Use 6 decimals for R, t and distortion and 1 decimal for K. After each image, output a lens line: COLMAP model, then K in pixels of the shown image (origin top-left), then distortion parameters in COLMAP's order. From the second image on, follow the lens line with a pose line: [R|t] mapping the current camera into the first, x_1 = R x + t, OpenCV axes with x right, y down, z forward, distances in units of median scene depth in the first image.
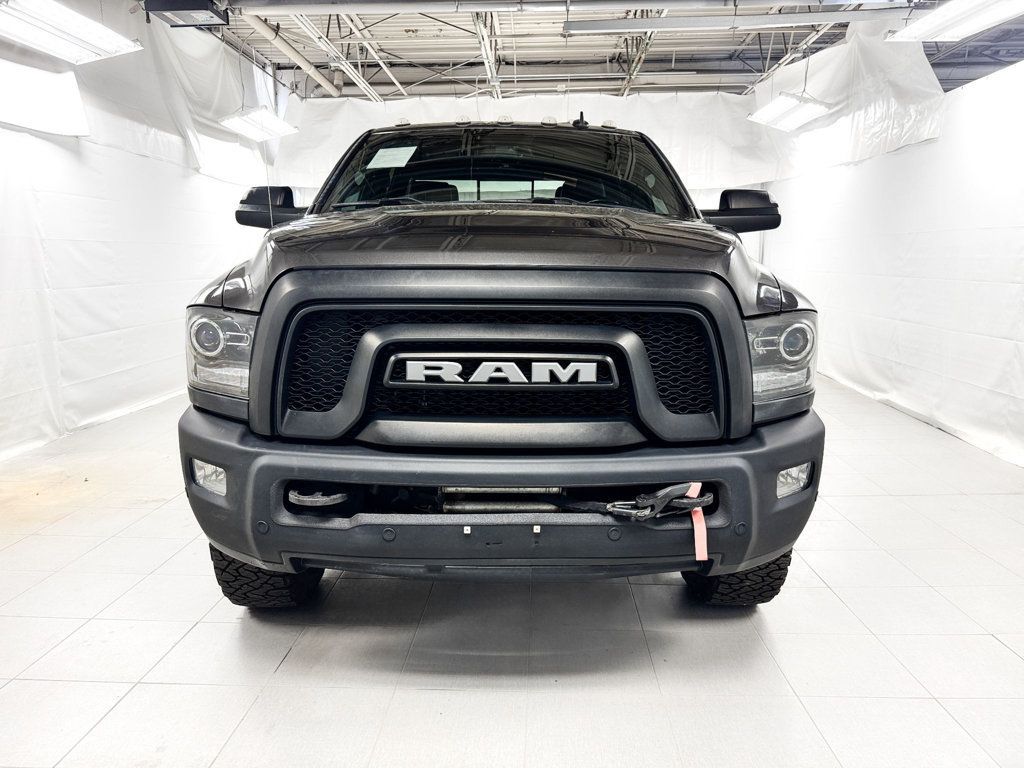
lens RADIAL K [[735.9, 0, 512.0], [0, 735.9, 384.0], [0, 0, 1]] dist [0.061861, -0.091522]
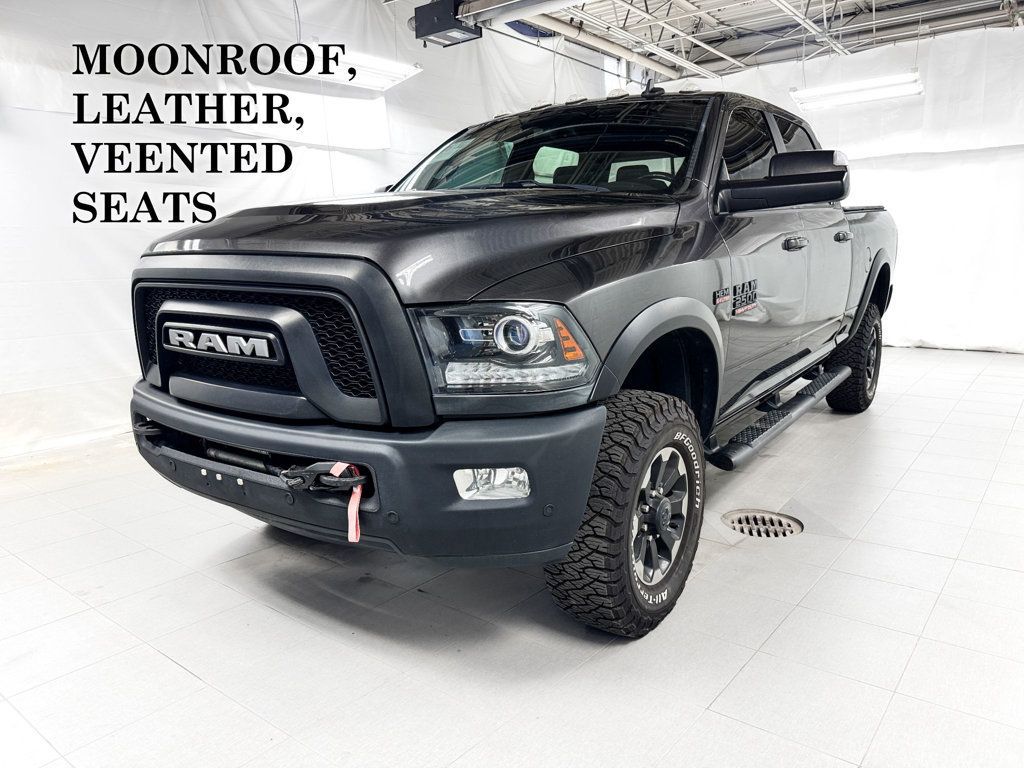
lens RADIAL K [[729.1, 0, 512.0], [0, 729.1, 384.0], [0, 0, 1]] dist [0.064934, -0.051976]
pose [[0.812528, 0.098683, -0.574509, 1.004871], [-0.084885, 0.995091, 0.050875, -0.047706], [0.576709, 0.007430, 0.816916, 0.298671]]
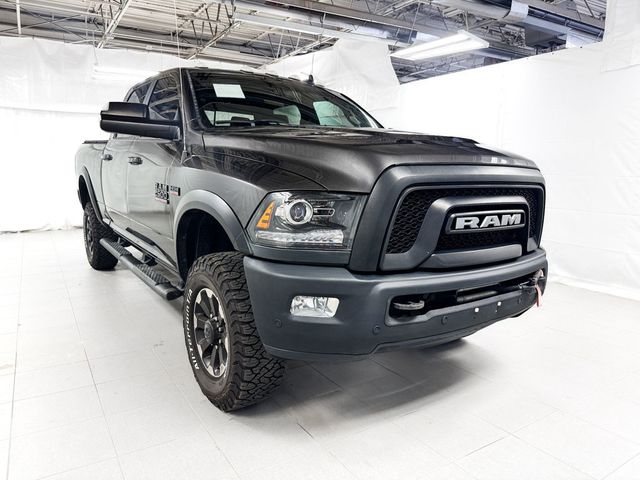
lens RADIAL K [[459.9, 0, 320.0], [0, 459.9, 240.0], [0, 0, 1]] dist [0.061861, -0.091522]
pose [[0.823292, -0.078372, 0.562182, -0.982711], [0.082727, 0.996414, 0.017757, -0.024078], [-0.561558, 0.031888, 0.826823, 0.263698]]
